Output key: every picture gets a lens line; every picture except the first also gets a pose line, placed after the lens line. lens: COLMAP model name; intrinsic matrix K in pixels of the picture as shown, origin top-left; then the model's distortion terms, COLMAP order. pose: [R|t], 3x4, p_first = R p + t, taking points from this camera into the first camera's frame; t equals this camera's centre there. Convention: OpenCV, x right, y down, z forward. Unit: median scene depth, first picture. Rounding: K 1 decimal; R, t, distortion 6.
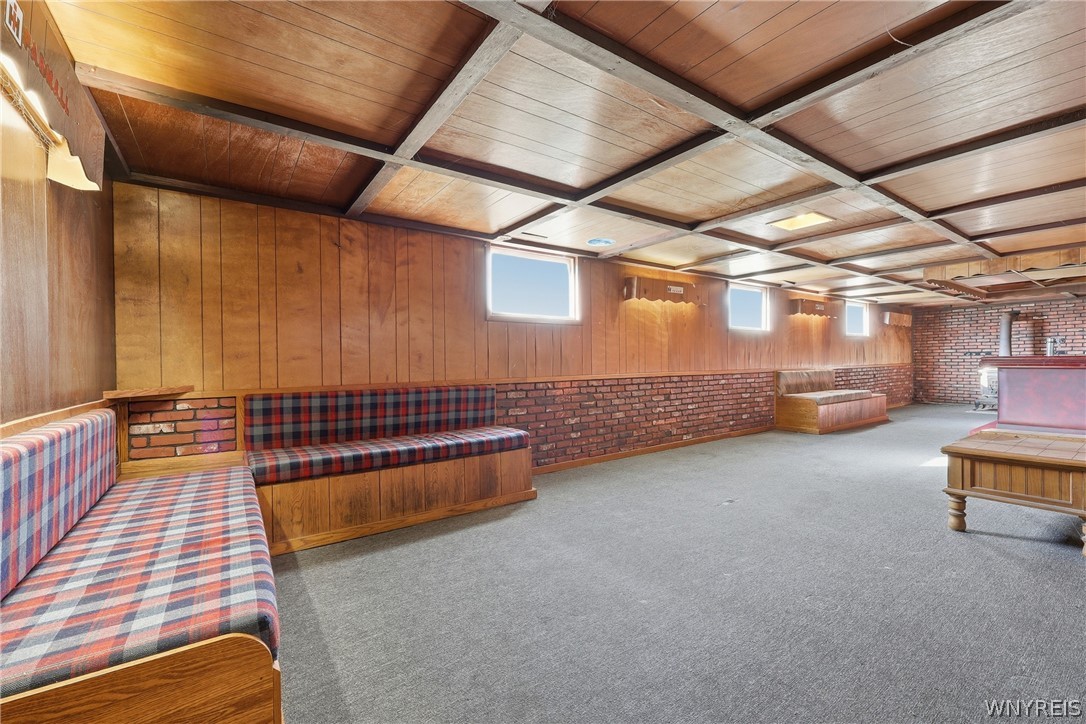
lens RADIAL K [[451.3, 0, 547.2], [0, 451.3, 363.8], [0, 0, 1]] dist [0.000058, -0.000184]
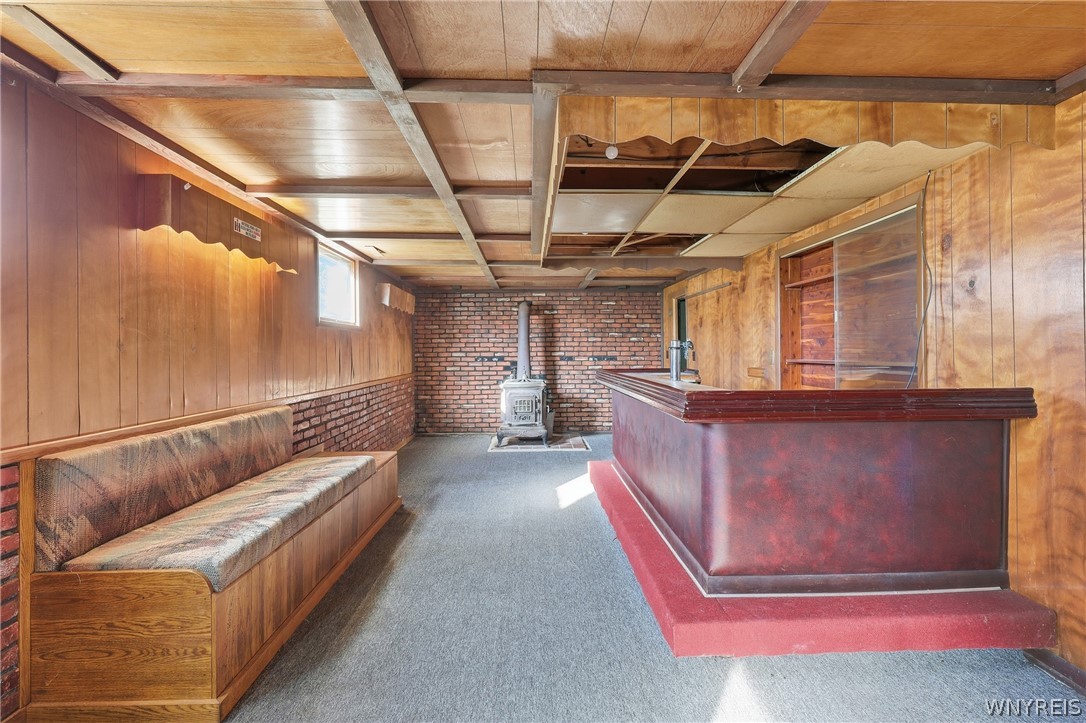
lens RADIAL K [[528.6, 0, 548.7], [0, 528.6, 359.6], [0, 0, 1]] dist [0.003178, 0.000310]
pose [[0.541125, -0.004338, 0.840931, 0.342385], [0.005197, 0.999985, 0.001814, -0.024322], [-0.840926, 0.003389, 0.541140, 0.519728]]
